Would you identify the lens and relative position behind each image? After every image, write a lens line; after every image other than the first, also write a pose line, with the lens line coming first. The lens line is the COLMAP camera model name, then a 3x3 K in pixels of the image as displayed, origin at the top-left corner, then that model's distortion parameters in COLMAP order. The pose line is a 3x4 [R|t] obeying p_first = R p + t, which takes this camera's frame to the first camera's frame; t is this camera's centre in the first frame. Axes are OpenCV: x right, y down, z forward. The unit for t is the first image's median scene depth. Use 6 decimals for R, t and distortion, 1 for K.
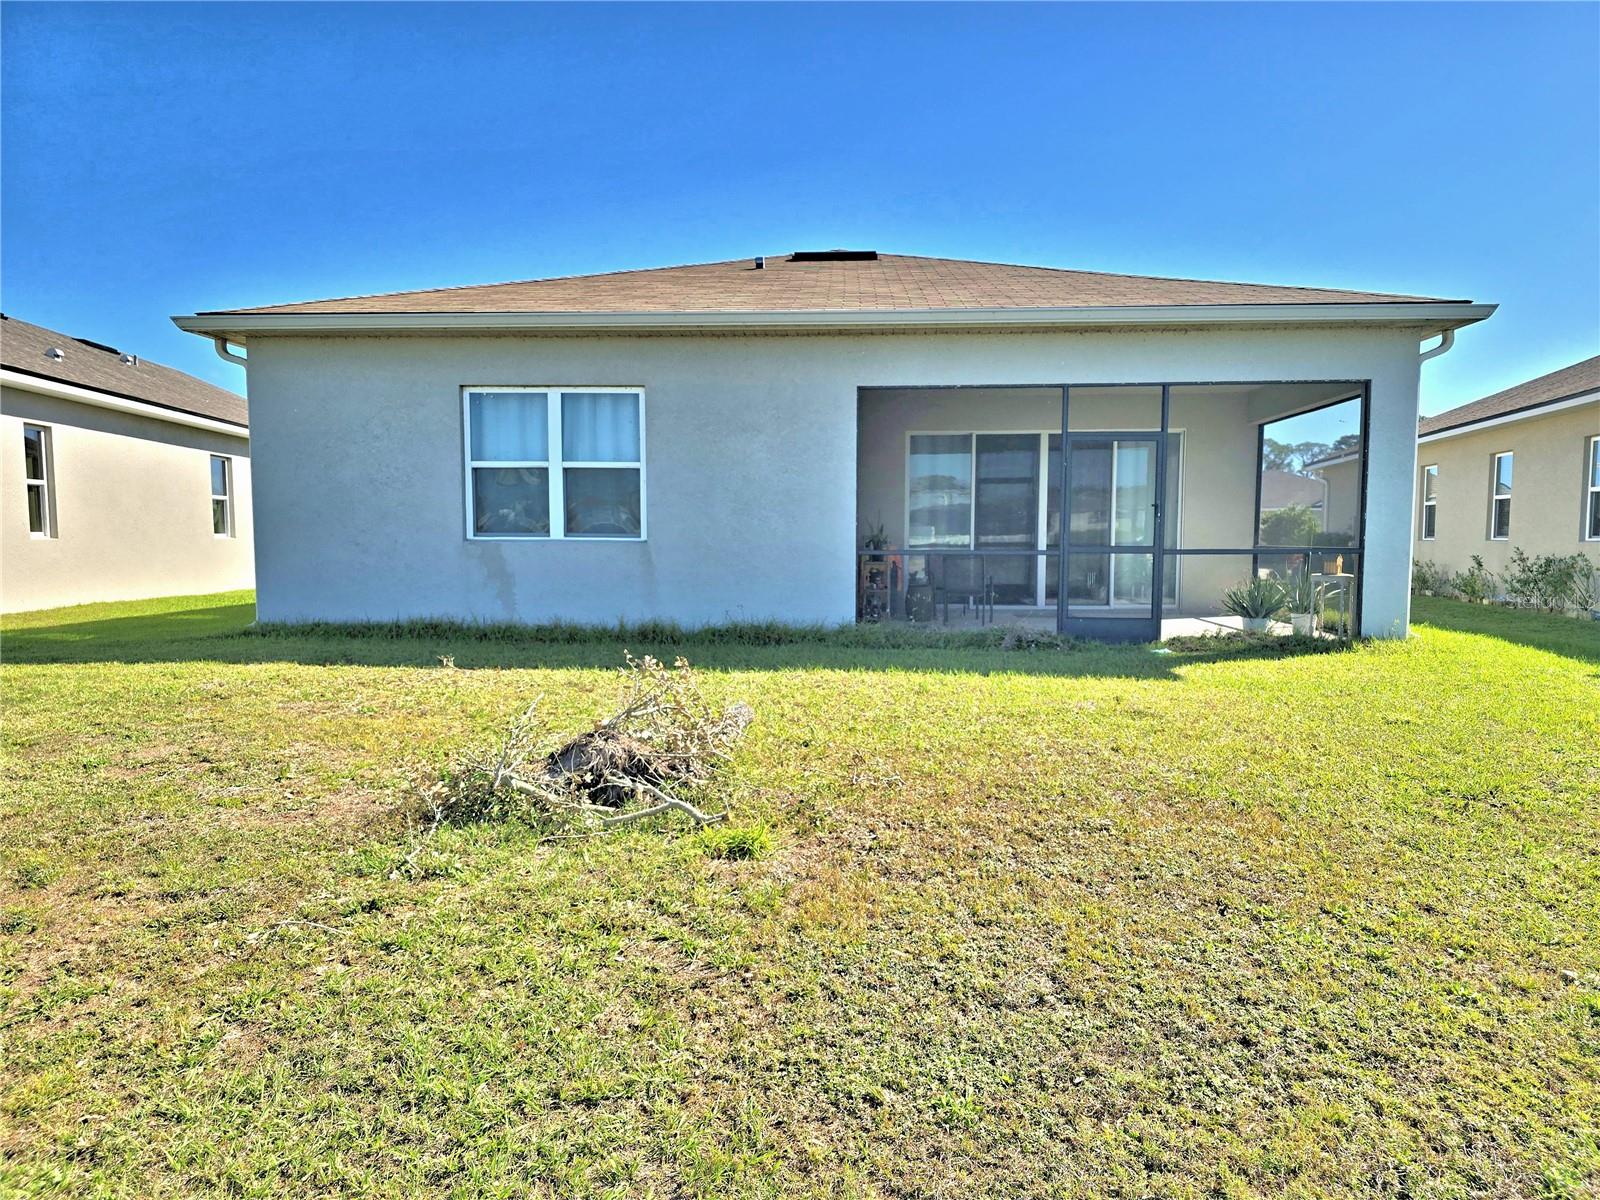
lens RADIAL K [[1073.9, 0, 813.6], [0, 1073.9, 597.9], [0, 0, 1]] dist [0.019696, -0.003910]
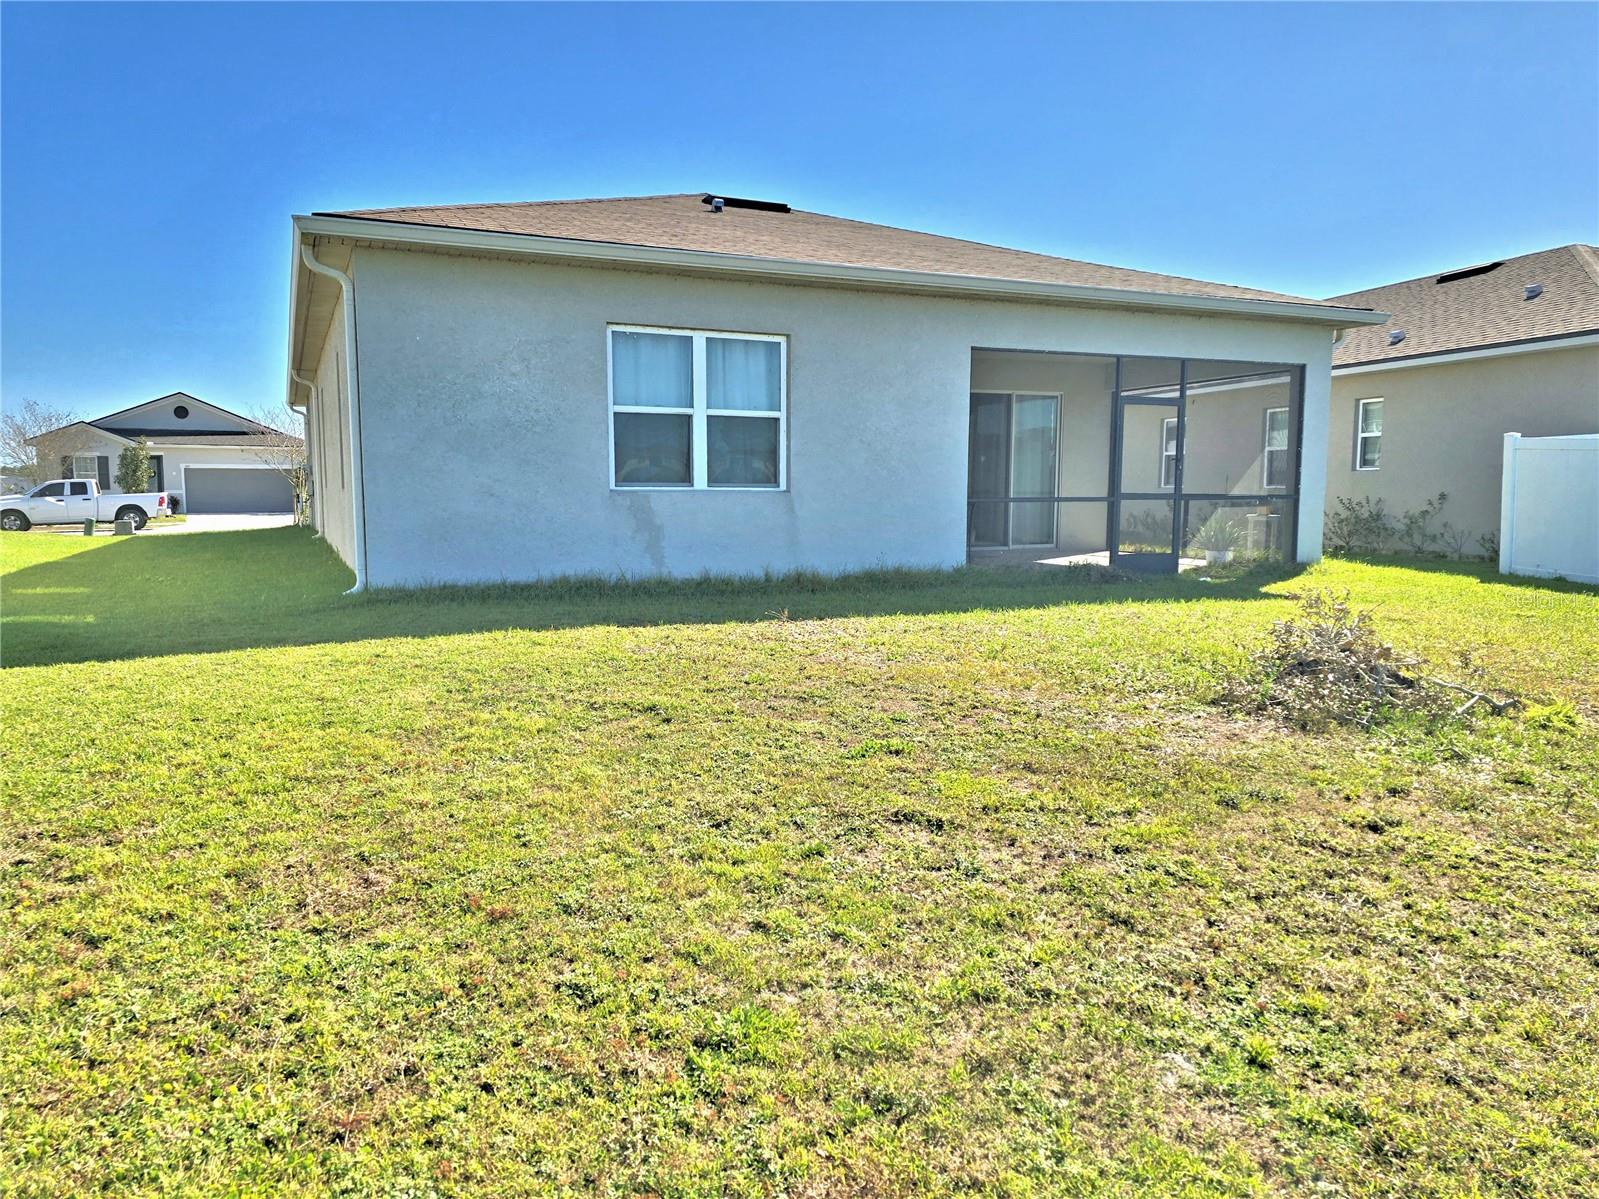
lens RADIAL K [[1073.2, 0, 799.0], [0, 1073.2, 610.1], [0, 0, 1]] dist [0.019696, -0.003910]
pose [[0.896974, -0.051938, 0.439023, -0.593135], [0.026812, 0.997638, 0.063243, -0.004774], [-0.441270, -0.044956, 0.896247, 0.088368]]
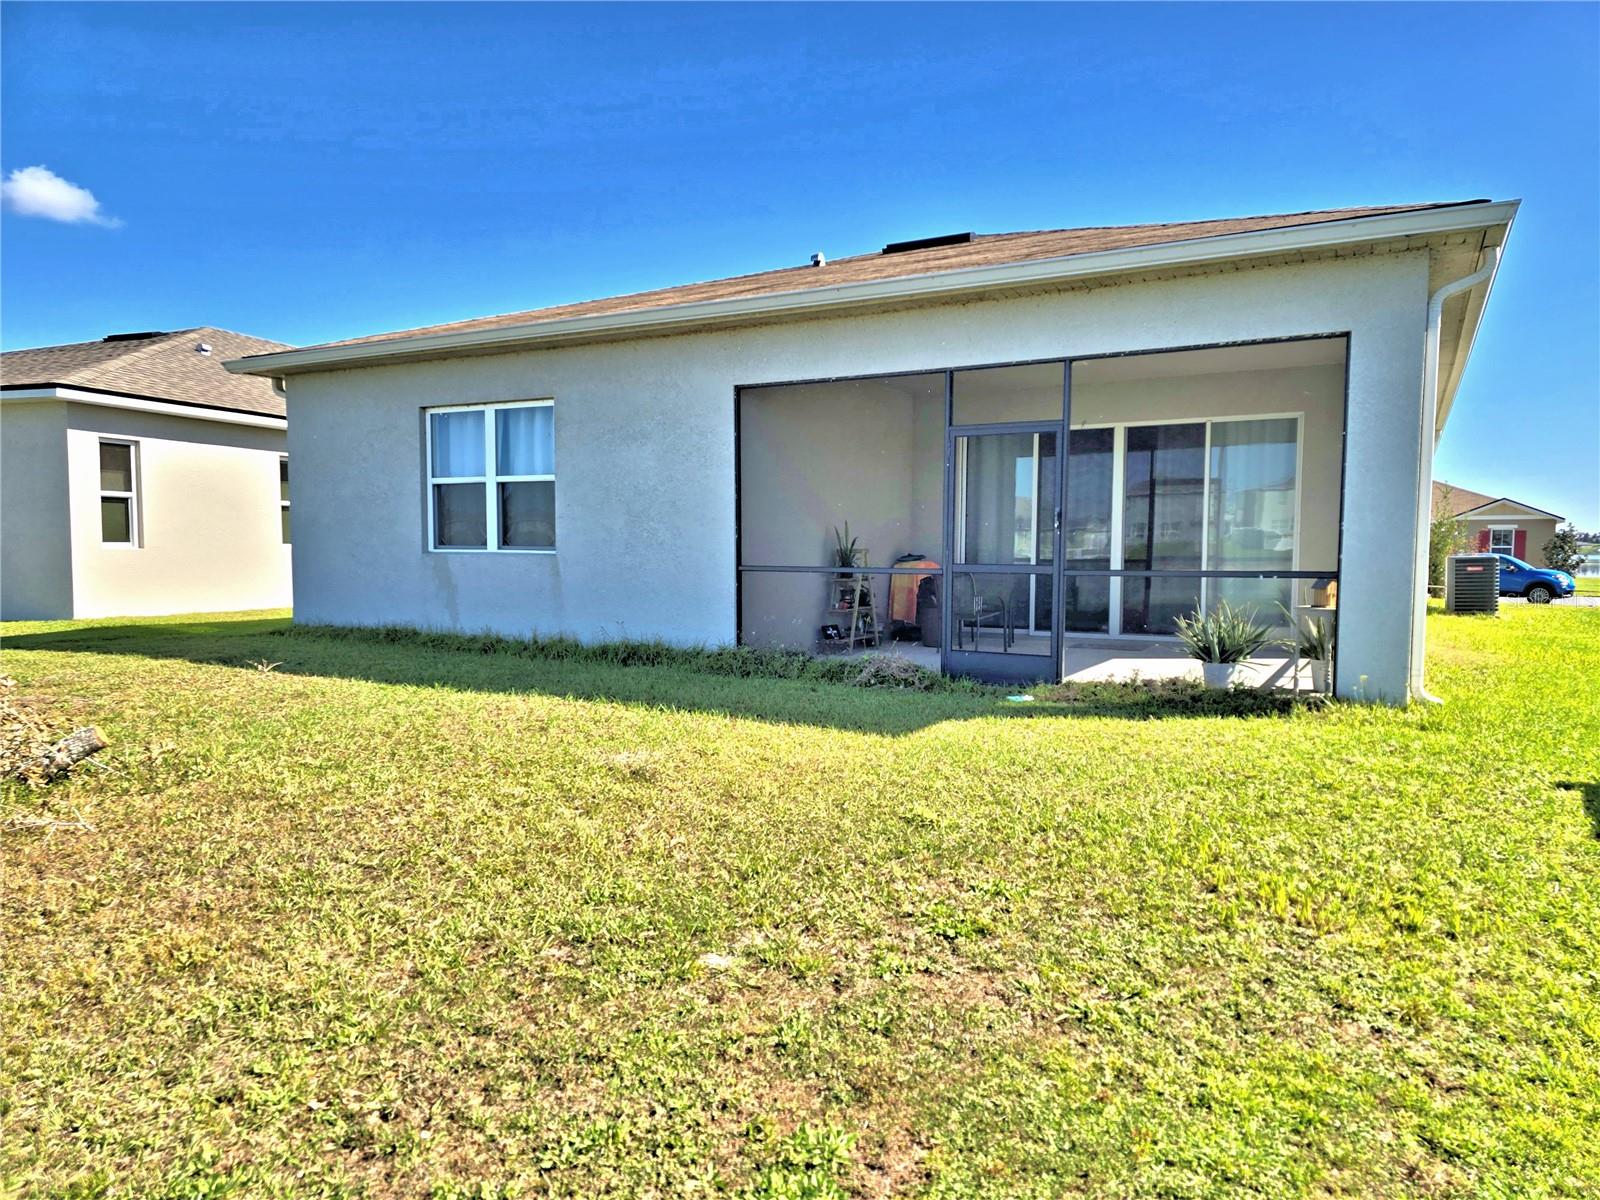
lens RADIAL K [[1073.9, 0, 805.0], [0, 1073.9, 600.8], [0, 0, 1]] dist [0.019696, -0.003910]
pose [[0.900267, 0.025503, -0.434590, 0.479926], [-0.030352, 0.999530, -0.004221, -0.012728], [0.434278, 0.016990, 0.900619, 0.206533]]
